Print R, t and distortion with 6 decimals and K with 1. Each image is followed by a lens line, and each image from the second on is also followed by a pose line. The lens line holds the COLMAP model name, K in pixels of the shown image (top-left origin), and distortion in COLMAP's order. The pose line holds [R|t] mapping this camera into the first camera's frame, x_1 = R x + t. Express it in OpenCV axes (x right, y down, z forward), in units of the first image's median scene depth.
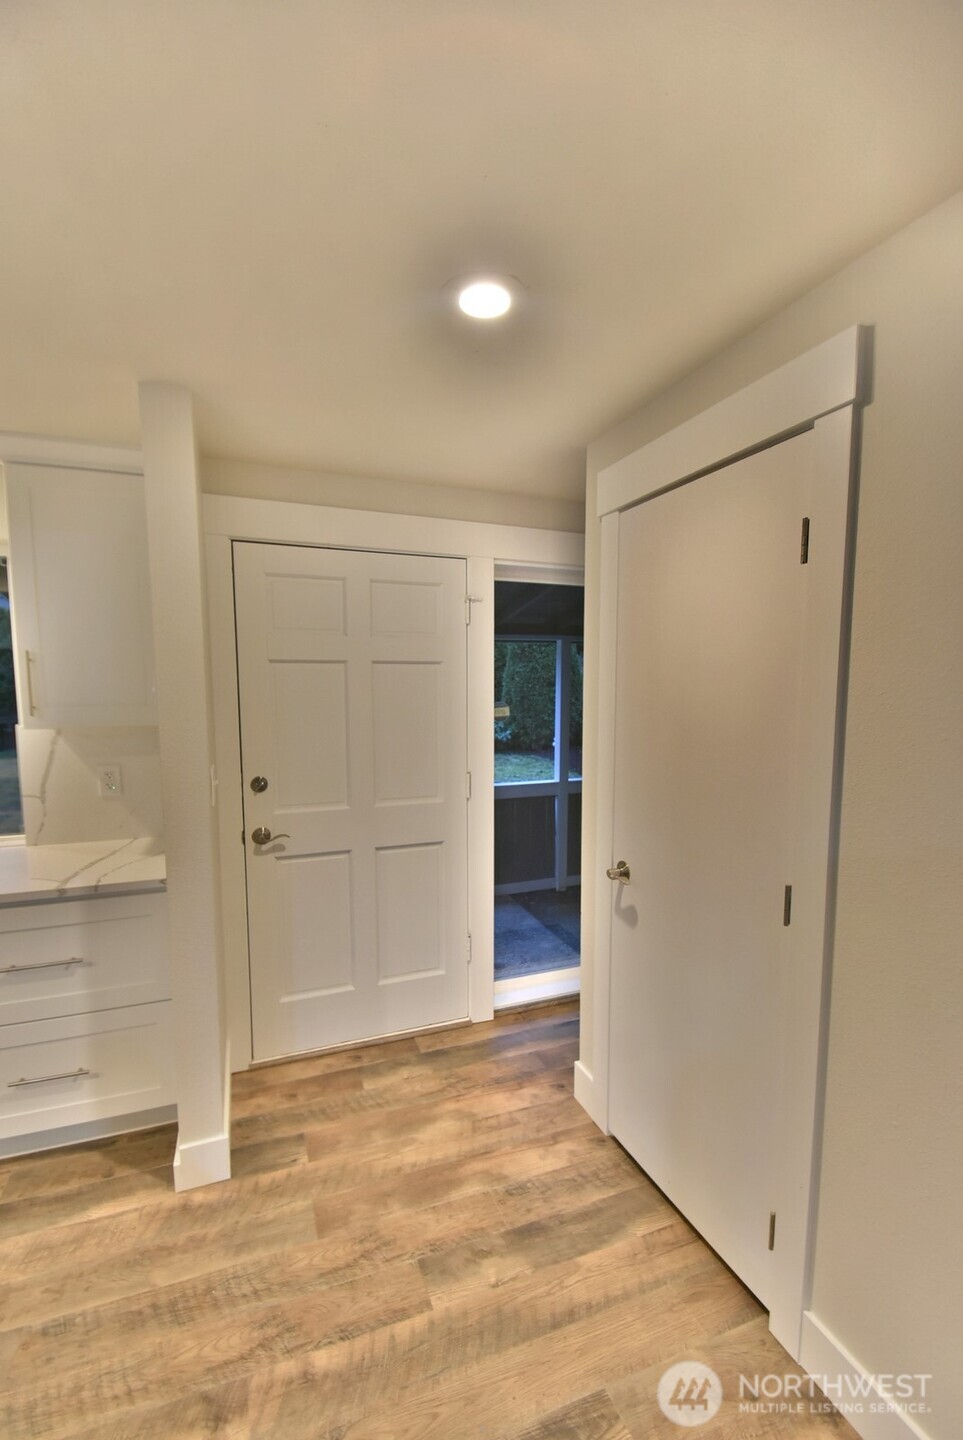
lens RADIAL K [[639.2, 0, 484.7], [0, 639.2, 737.8], [0, 0, 1]] dist [-0.001007, -0.009172]
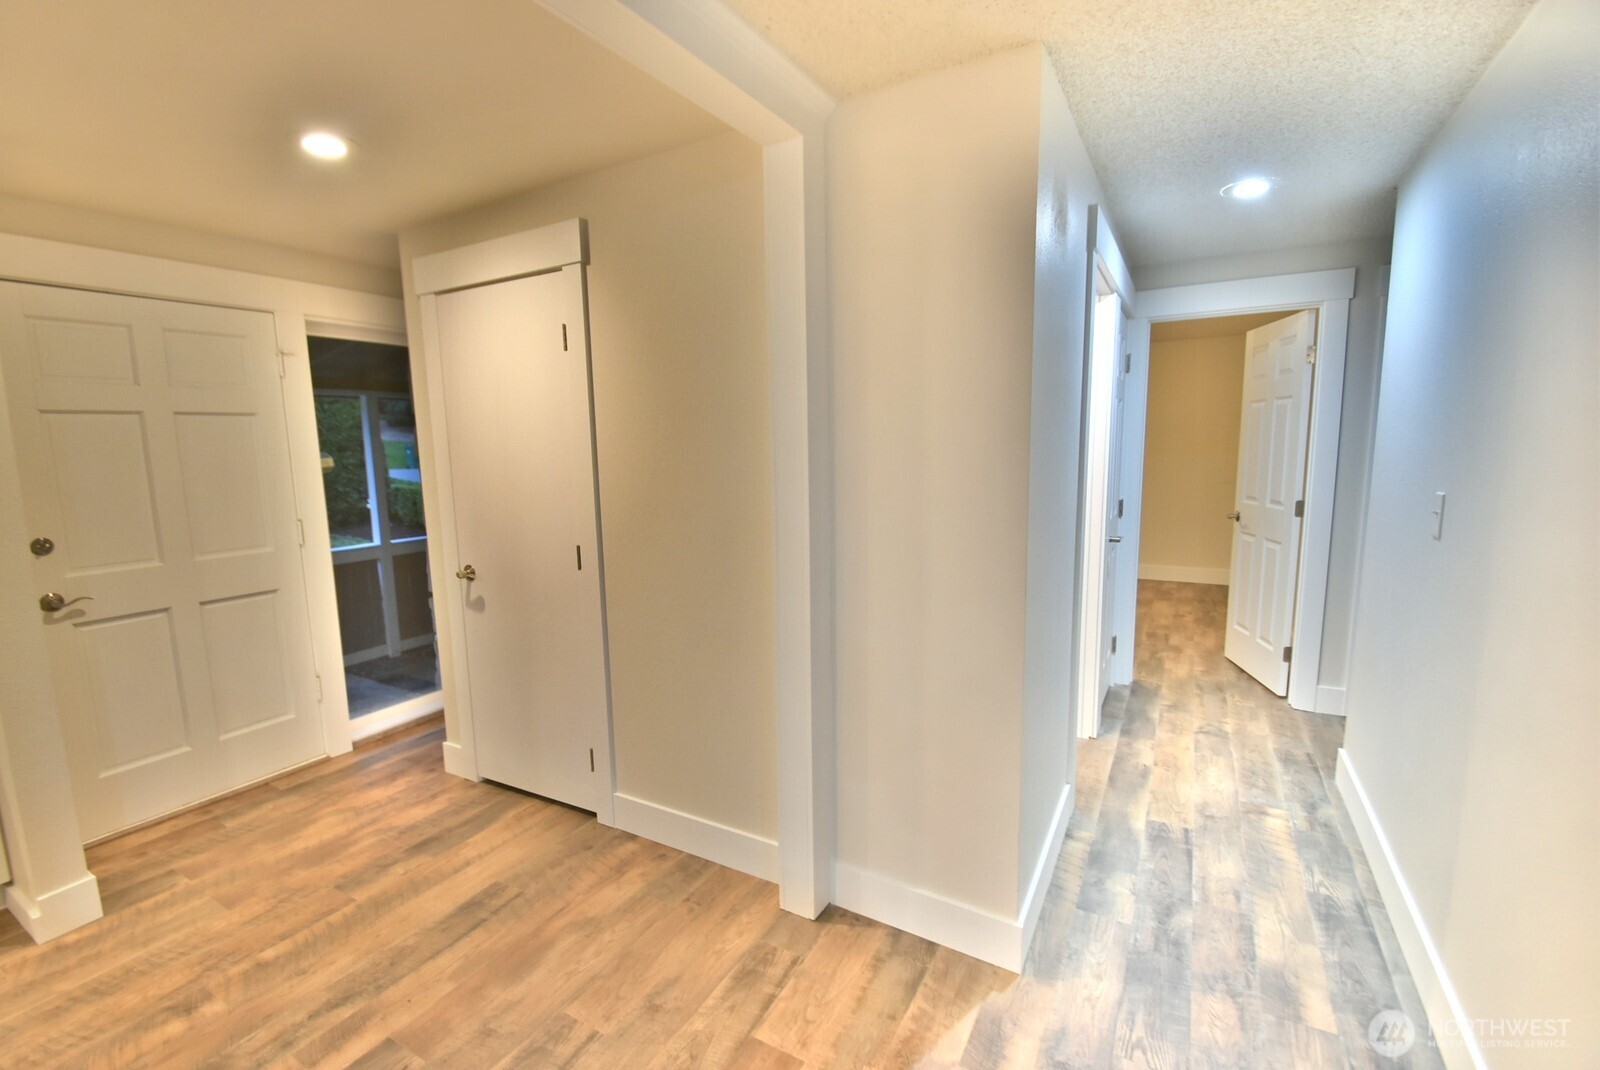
lens RADIAL K [[710.2, 0, 784.0], [0, 710.2, 534.3], [0, 0, 1]] dist [-0.001007, -0.009172]
pose [[0.781171, -0.101267, 0.616050, -0.139941], [0.079657, 0.994859, 0.062529, 0.077929], [-0.619215, 0.000227, 0.785222, -0.455351]]
